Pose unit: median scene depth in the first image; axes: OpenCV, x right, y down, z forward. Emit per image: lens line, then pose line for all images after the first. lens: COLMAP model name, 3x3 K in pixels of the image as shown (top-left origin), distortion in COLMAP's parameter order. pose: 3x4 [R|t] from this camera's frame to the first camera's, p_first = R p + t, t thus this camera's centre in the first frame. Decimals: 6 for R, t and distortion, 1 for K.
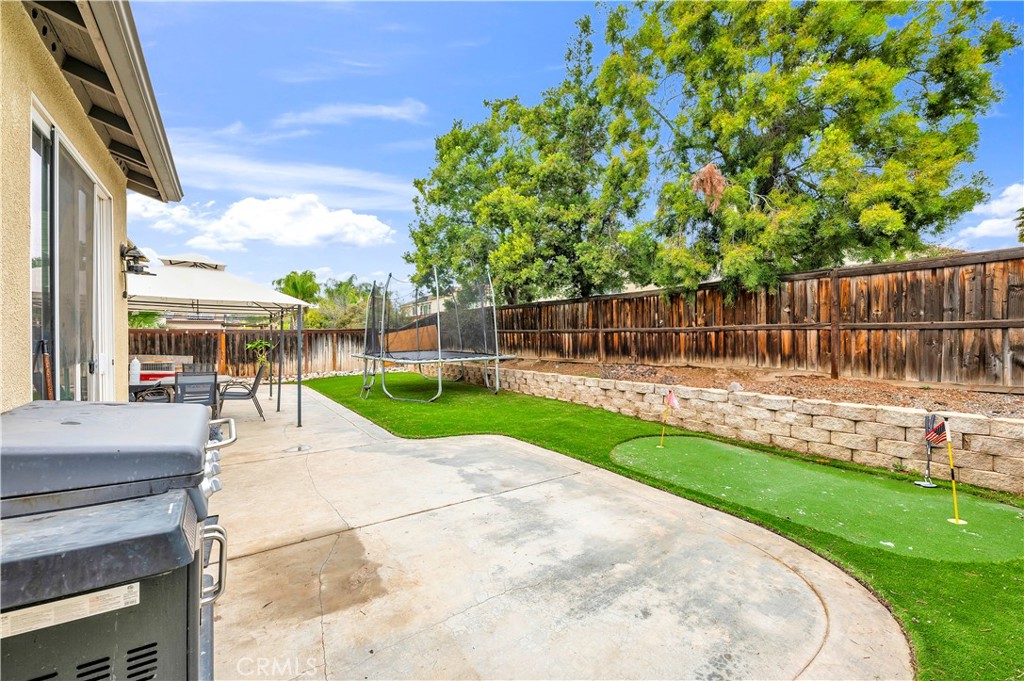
lens RADIAL K [[411.9, 0, 515.7], [0, 411.9, 342.2], [0, 0, 1]] dist [0.008788, -0.000691]
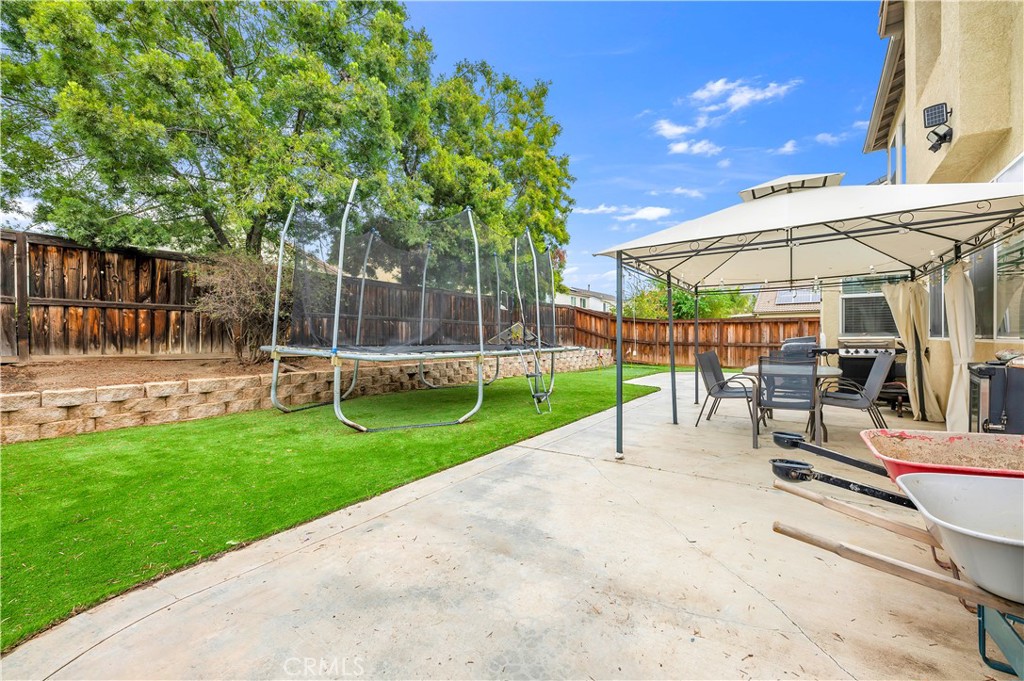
lens RADIAL K [[411.9, 0, 510.6], [0, 411.9, 337.0], [0, 0, 1]] dist [0.008788, -0.000691]
pose [[-0.333704, 0.006585, 0.942655, -0.606139], [0.014017, 0.999900, -0.002023, 0.012192], [-0.942574, 0.012538, -0.333763, 0.823819]]
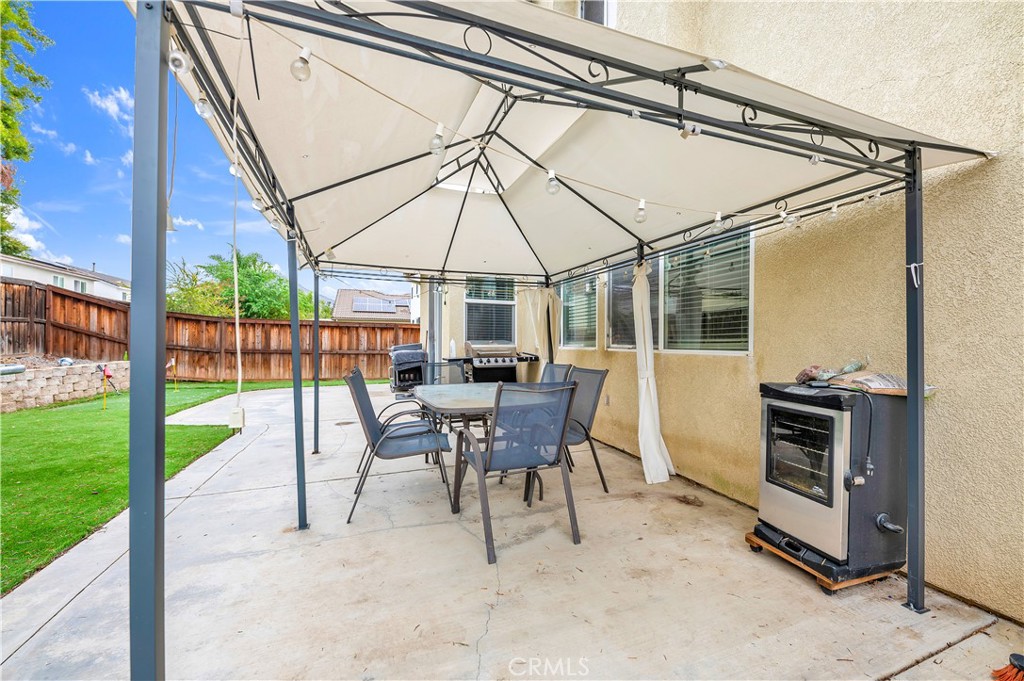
lens RADIAL K [[411.9, 0, 516.4], [0, 411.9, 341.6], [0, 0, 1]] dist [0.008788, -0.000691]
pose [[-0.968628, -0.001918, 0.248507, -0.462722], [-0.001255, 0.999995, 0.002825, 0.012120], [-0.248511, 0.002425, -0.968626, 0.726576]]
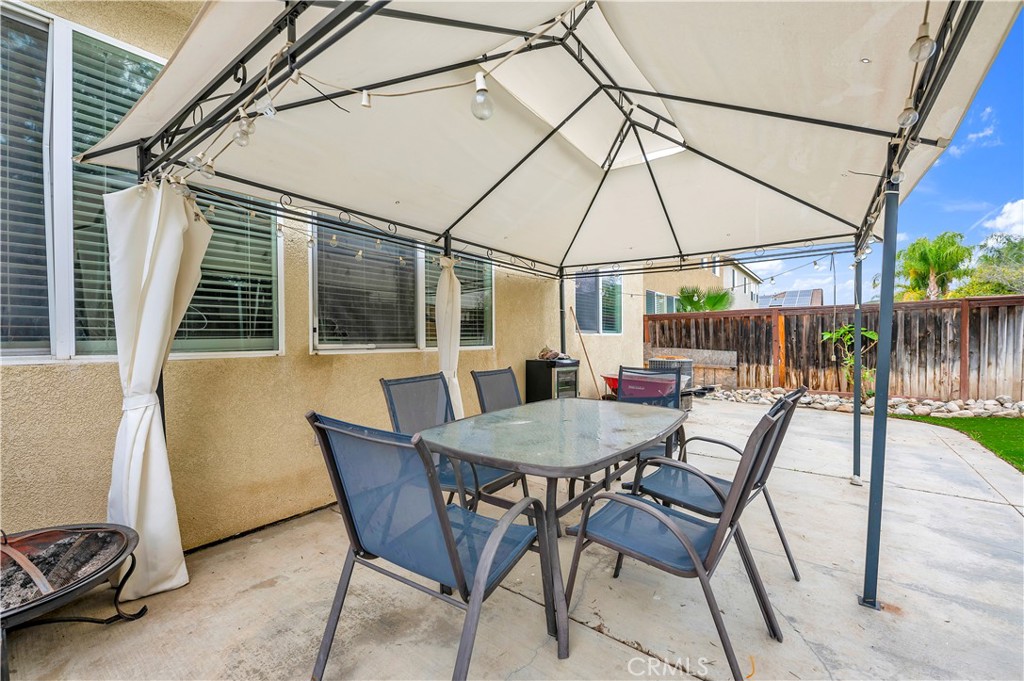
lens RADIAL K [[411.9, 0, 516.3], [0, 411.9, 344.2], [0, 0, 1]] dist [0.008788, -0.000691]
pose [[0.303515, 0.012600, -0.952743, -0.253248], [-0.000100, 0.999913, 0.013192, 0.012318], [0.952827, -0.003909, 0.303490, 0.451161]]
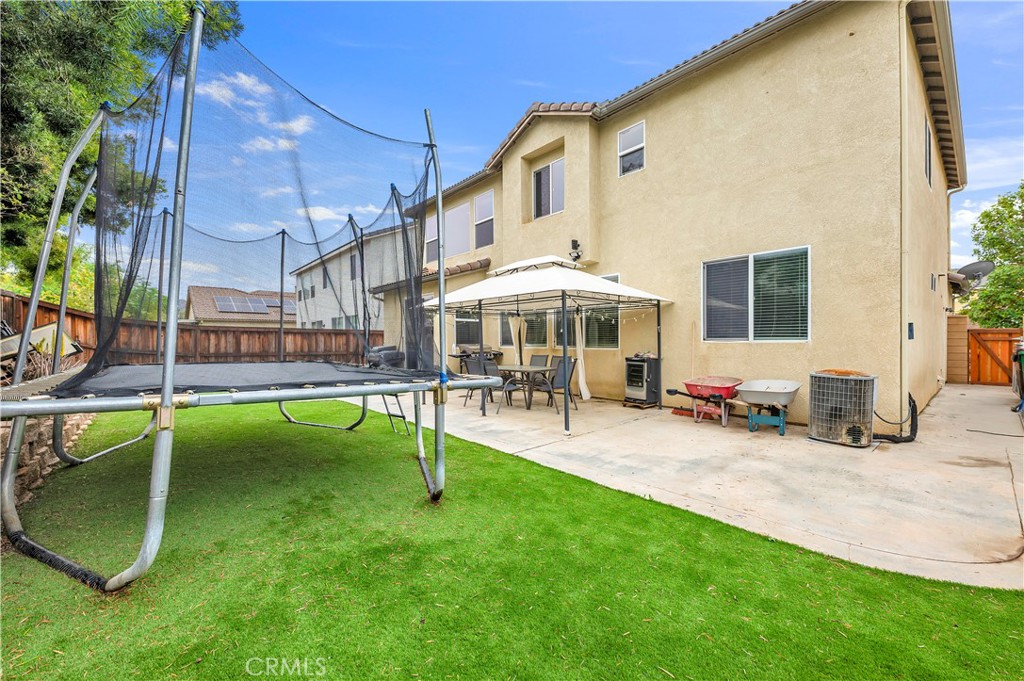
lens RADIAL K [[411.9, 0, 517.3], [0, 411.9, 340.8], [0, 0, 1]] dist [0.008788, -0.000691]
pose [[-0.990166, 0.009241, -0.139592, -0.326556], [0.008090, 0.999928, 0.008812, 0.002370], [0.139663, 0.007596, -0.990170, 1.007596]]
